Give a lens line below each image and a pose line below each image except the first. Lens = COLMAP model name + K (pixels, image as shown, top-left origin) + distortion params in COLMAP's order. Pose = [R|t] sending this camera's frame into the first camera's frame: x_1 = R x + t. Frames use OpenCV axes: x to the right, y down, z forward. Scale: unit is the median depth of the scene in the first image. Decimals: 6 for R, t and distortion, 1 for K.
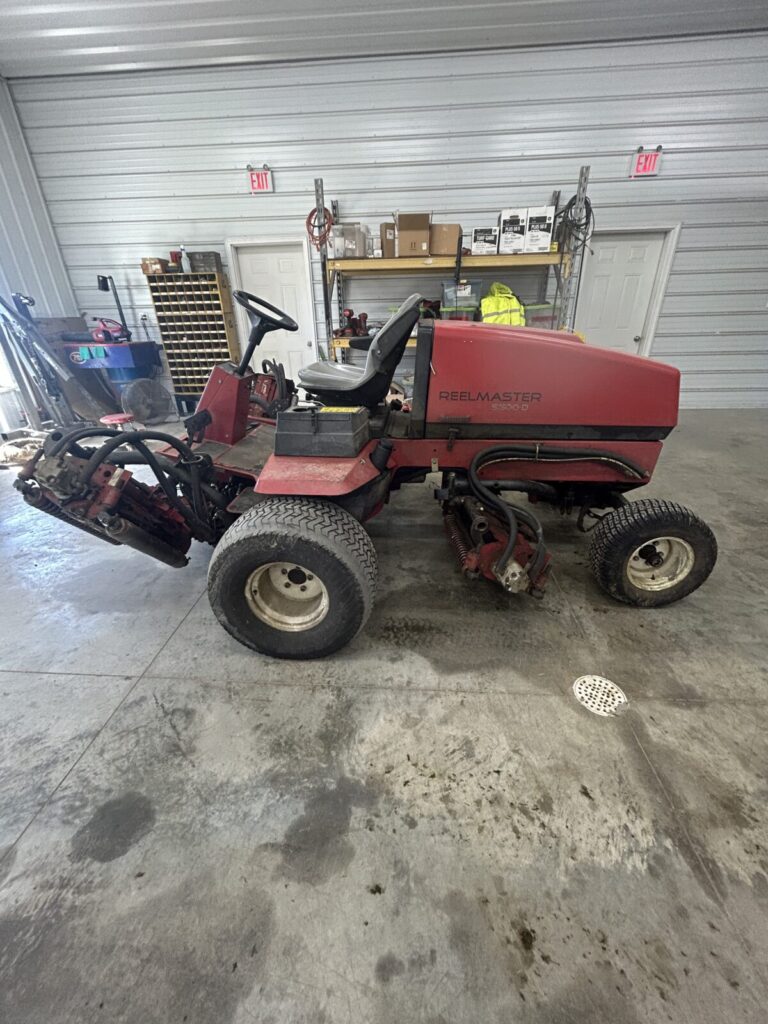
lens RADIAL K [[409.3, 0, 384.0], [0, 409.3, 512.0], [0, 0, 1]] dist [0.001716, 0.000133]
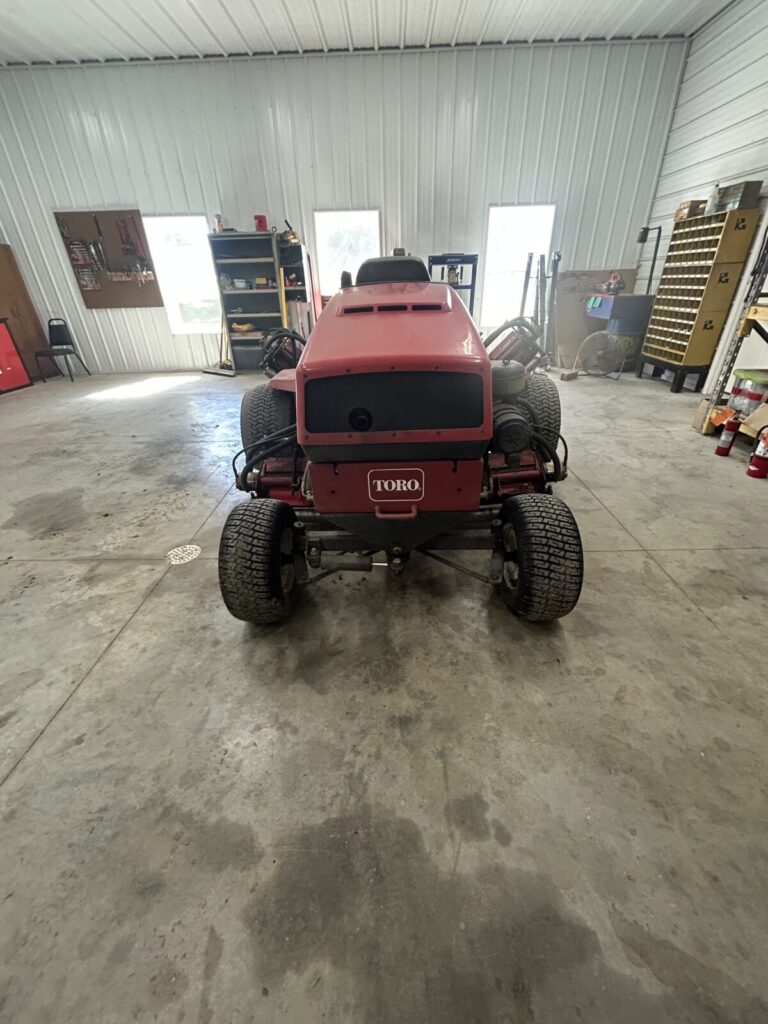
lens RADIAL K [[409.3, 0, 384.0], [0, 409.3, 512.0], [0, 0, 1]] dist [0.001716, 0.000133]
pose [[0.052132, 0.508243, -0.859634, 0.531089], [-0.415409, 0.793832, 0.444147, -0.189004], [0.908140, 0.333945, 0.252512, 0.375461]]
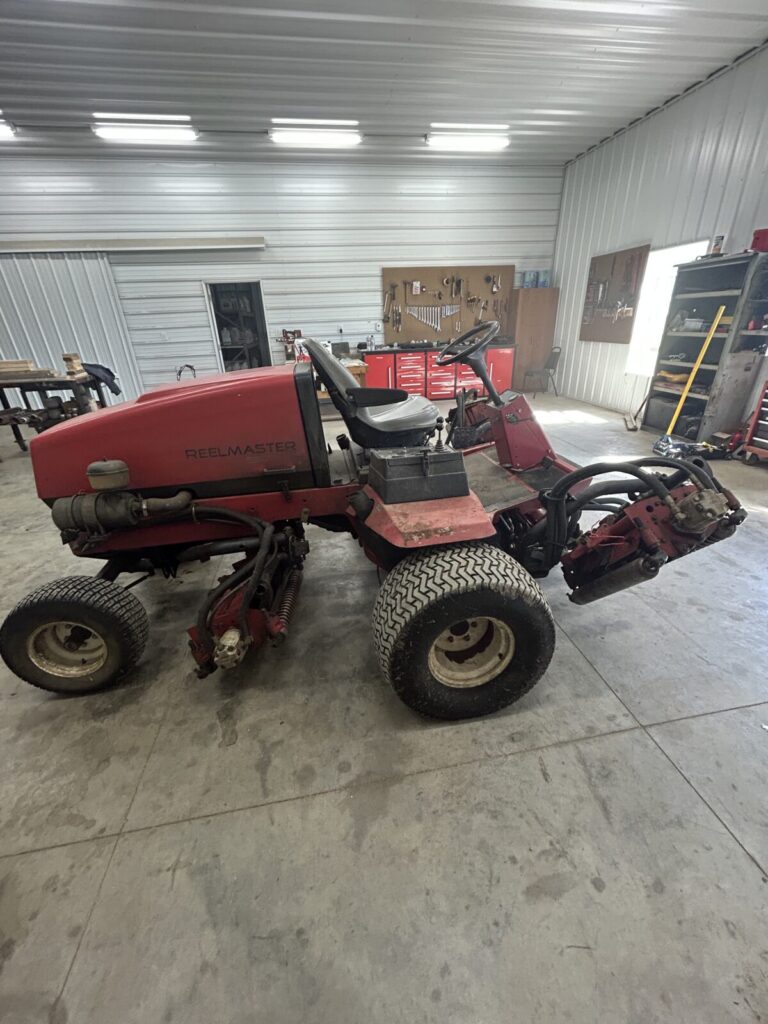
lens RADIAL K [[409.3, 0, 384.0], [0, 409.3, 512.0], [0, 0, 1]] dist [0.001716, 0.000133]
pose [[-0.968164, 0.155211, -0.196387, 0.048522], [-0.055472, 0.632014, 0.772969, -0.426206], [0.244093, 0.759254, -0.603284, 0.791476]]
